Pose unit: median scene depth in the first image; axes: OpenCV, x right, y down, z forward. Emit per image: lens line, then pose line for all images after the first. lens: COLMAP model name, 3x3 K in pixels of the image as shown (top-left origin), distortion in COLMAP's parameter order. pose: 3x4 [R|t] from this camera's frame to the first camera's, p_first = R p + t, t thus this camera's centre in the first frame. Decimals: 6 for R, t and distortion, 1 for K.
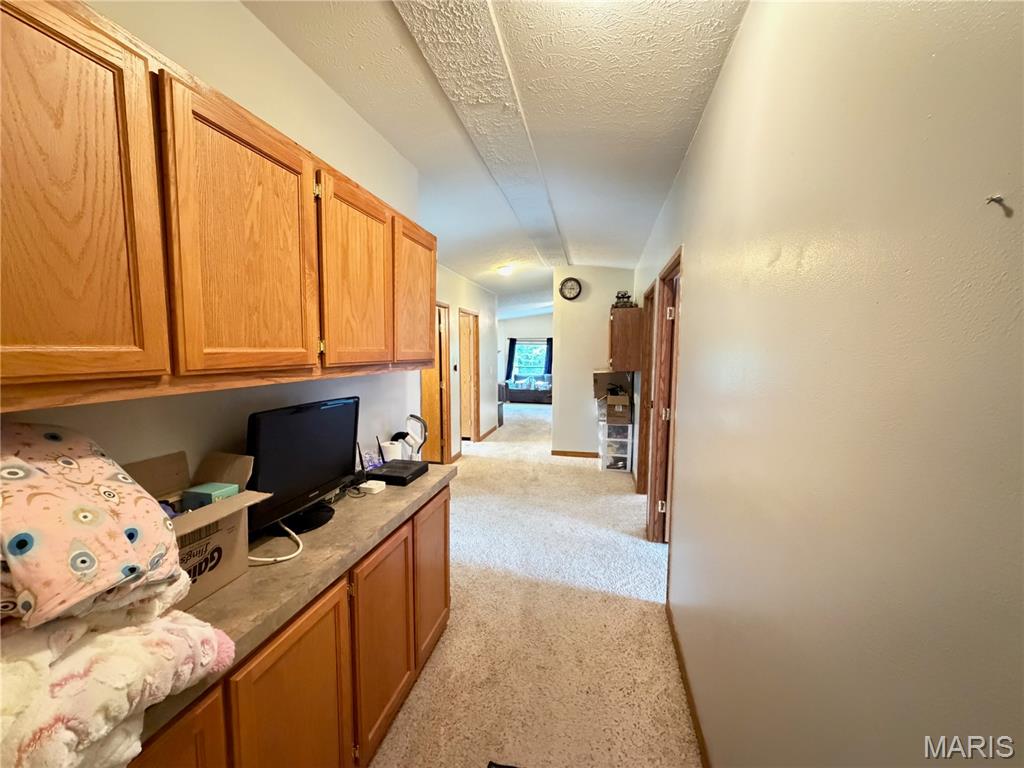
lens RADIAL K [[409.0, 0, 503.0], [0, 409.0, 379.8], [0, 0, 1]] dist [0.001371, 0.000065]
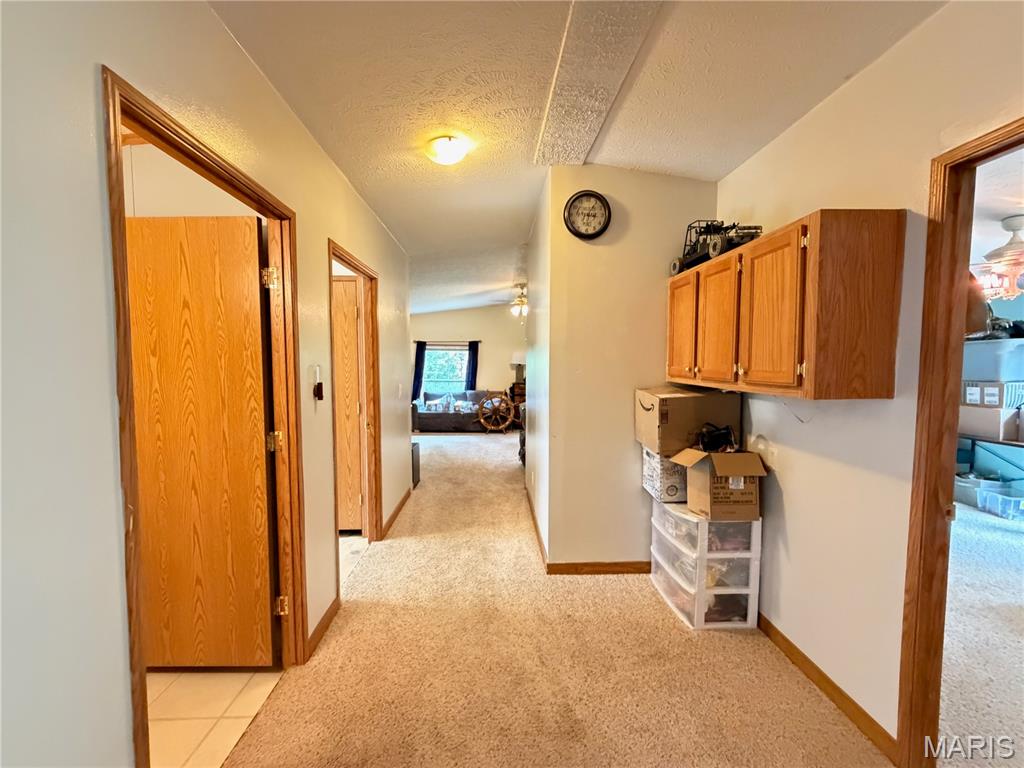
lens RADIAL K [[409.0, 0, 508.7], [0, 409.0, 384.1], [0, 0, 1]] dist [0.001371, 0.000065]
pose [[0.963182, -0.013391, 0.268515, -0.046225], [0.018527, 0.999690, -0.016605, -0.024760], [-0.268210, 0.020969, 0.963132, 0.559547]]
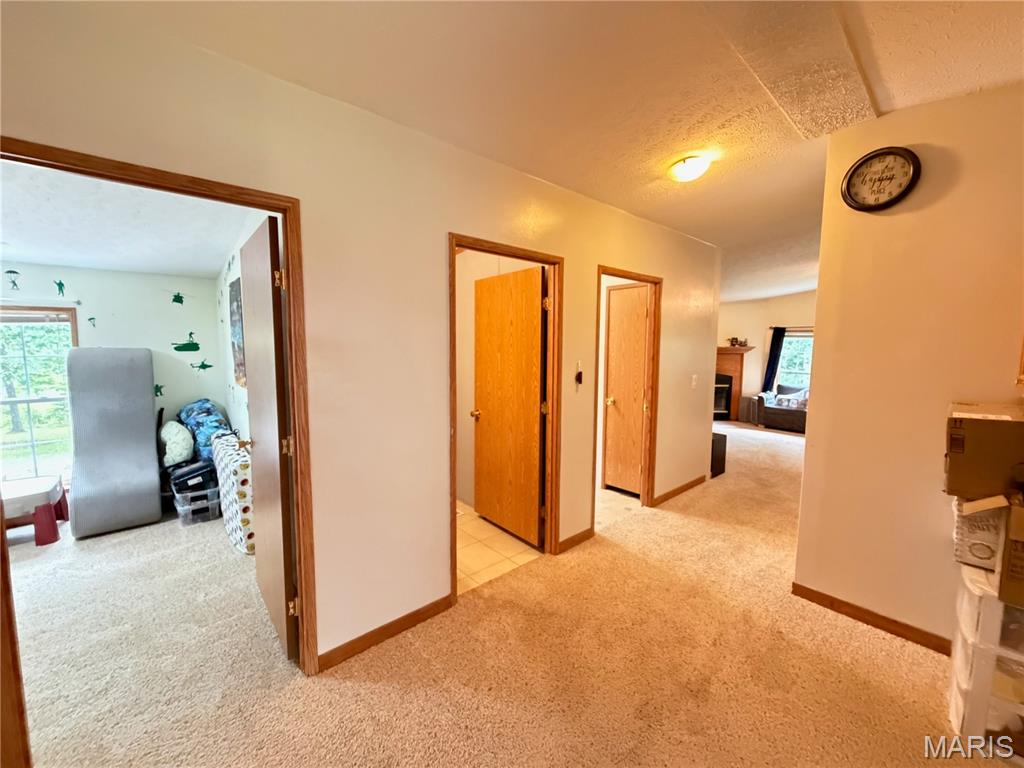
lens RADIAL K [[409.0, 0, 506.7], [0, 409.0, 383.3], [0, 0, 1]] dist [0.001371, 0.000065]
pose [[0.813326, 0.059971, -0.578709, 0.110535], [-0.048282, 0.998200, 0.035585, -0.034232], [0.579801, -0.001001, 0.814758, 0.482081]]
